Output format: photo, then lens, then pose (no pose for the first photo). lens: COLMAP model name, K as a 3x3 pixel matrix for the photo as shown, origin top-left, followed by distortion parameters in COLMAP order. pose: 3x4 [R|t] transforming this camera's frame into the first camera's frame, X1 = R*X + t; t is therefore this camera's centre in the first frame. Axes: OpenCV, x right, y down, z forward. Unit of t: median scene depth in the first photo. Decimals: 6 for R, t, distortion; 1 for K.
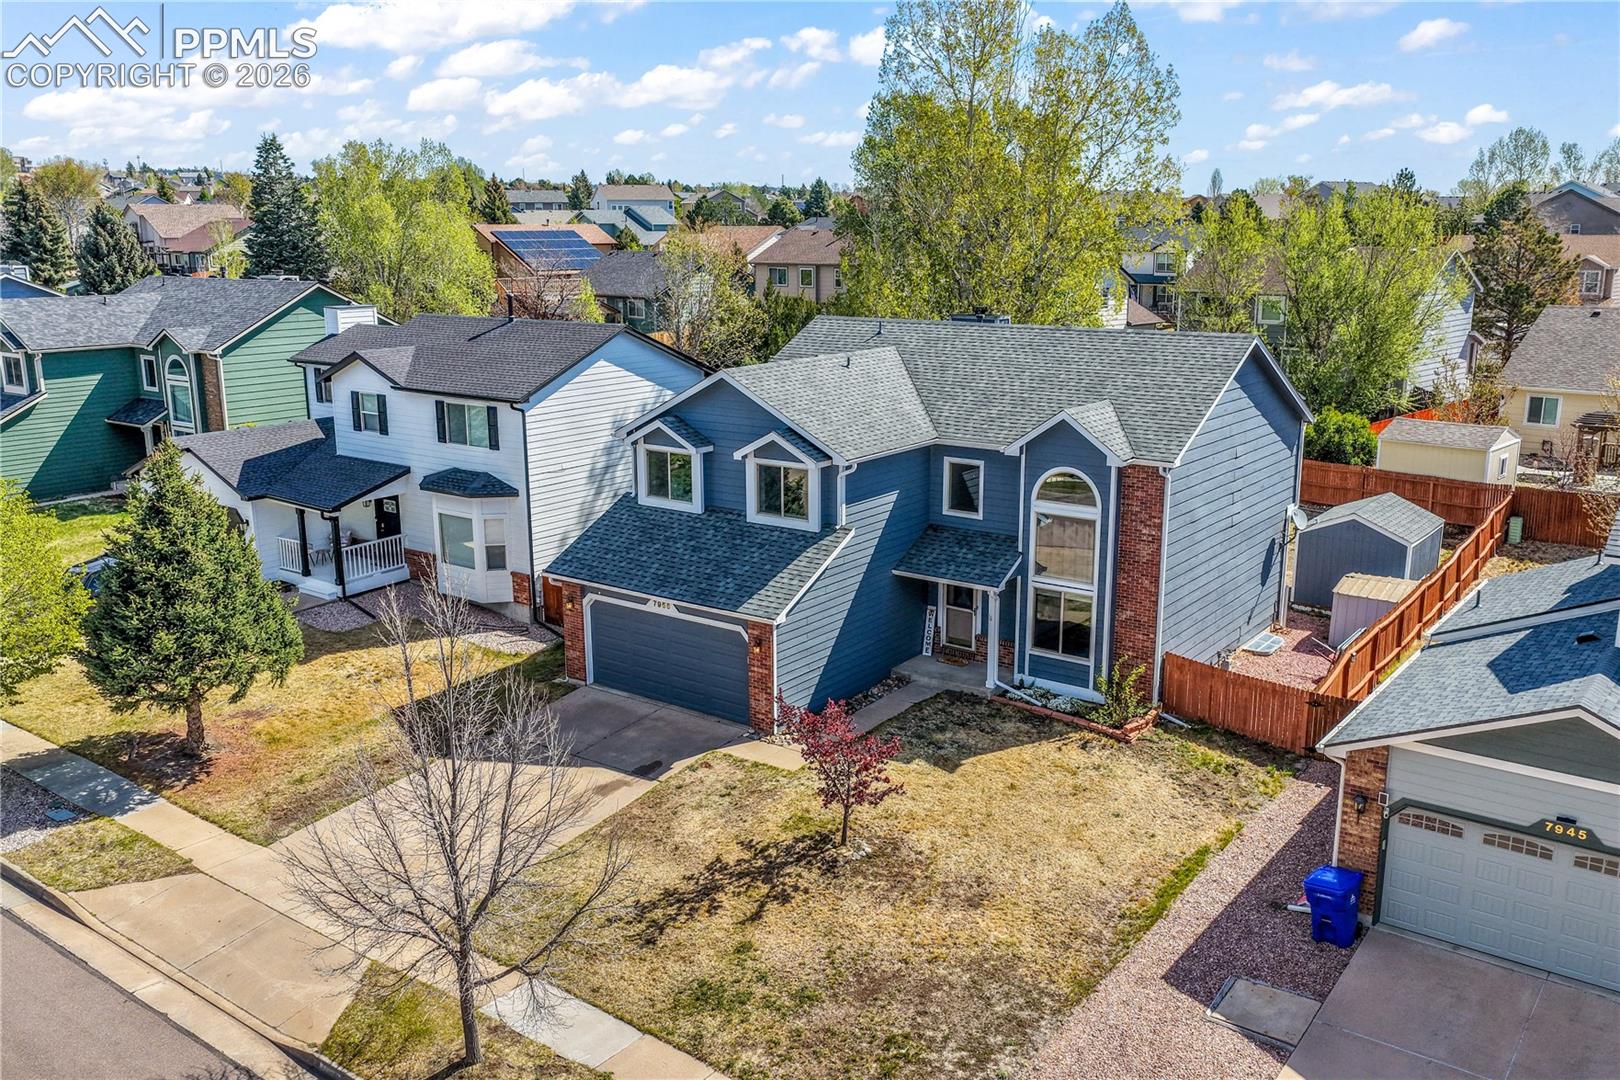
lens RADIAL K [[1355.4, 0, 810.3], [0, 1355.4, 540.8], [0, 0, 1]] dist [-0.005949, 0.031724]
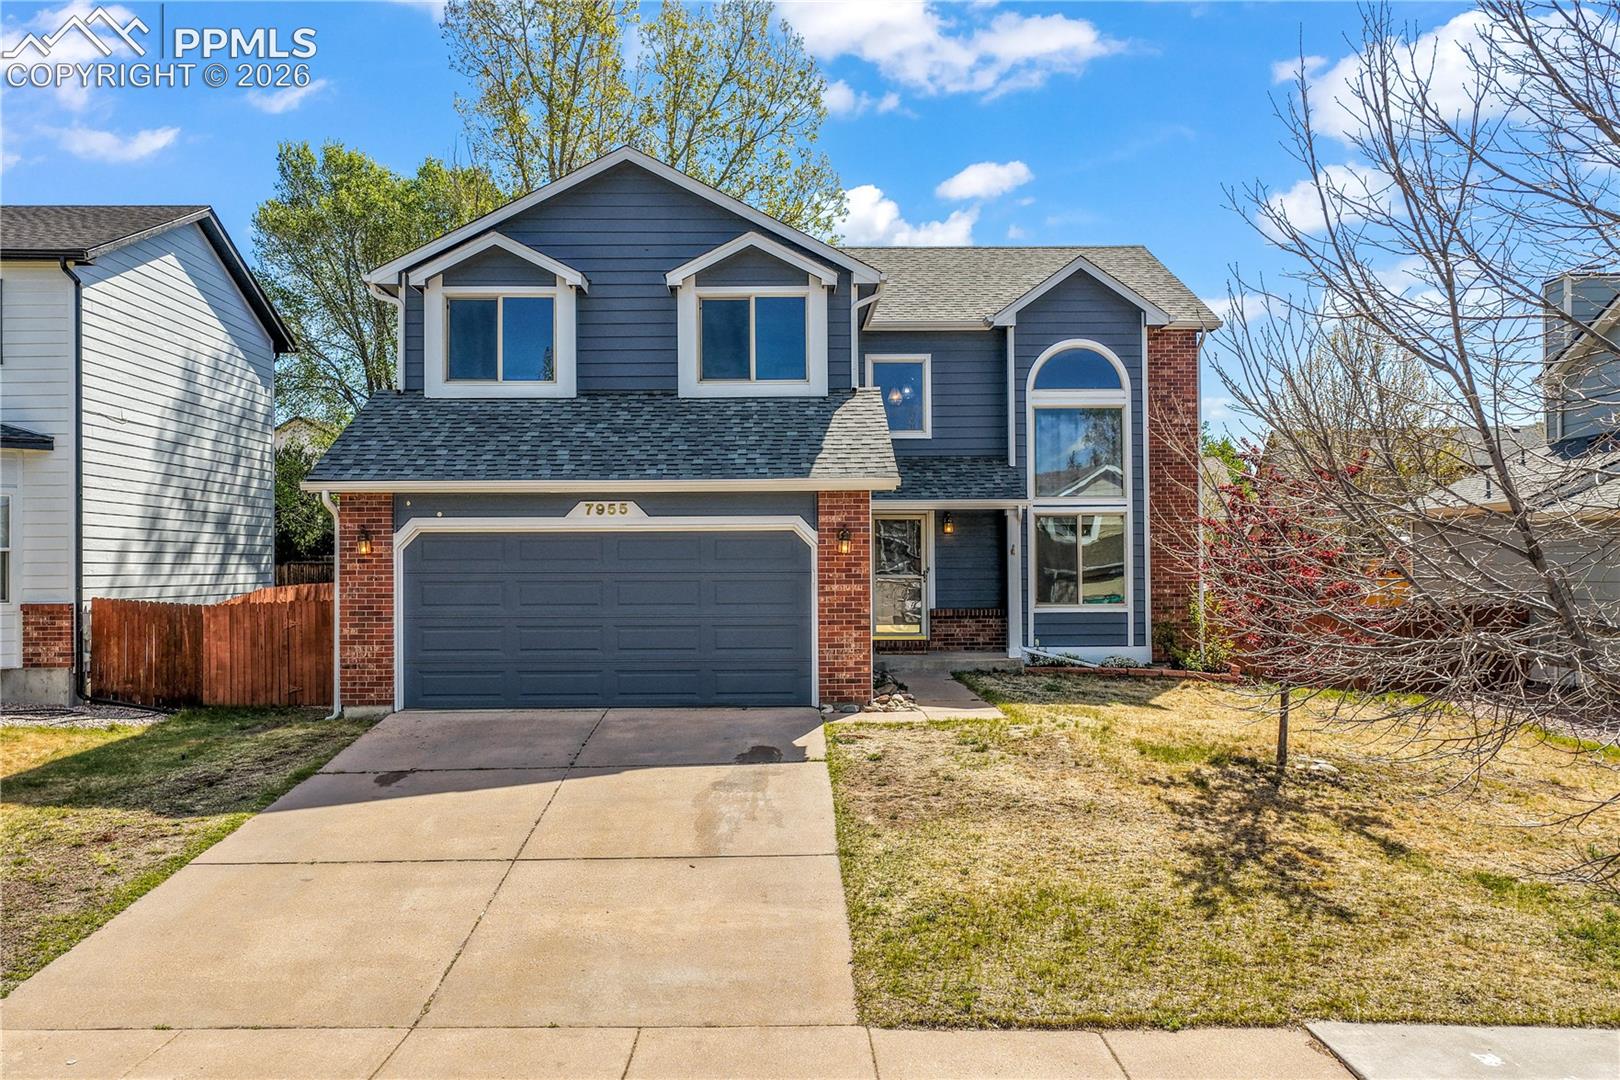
lens RADIAL K [[1355.4, 0, 811.9], [0, 1355.4, 541.6], [0, 0, 1]] dist [-0.005949, 0.031724]
pose [[0.789740, 0.009981, 0.613361, -0.366604], [0.143826, 0.968985, -0.200952, 0.175582], [-0.596343, 0.246917, 0.763811, 0.538443]]
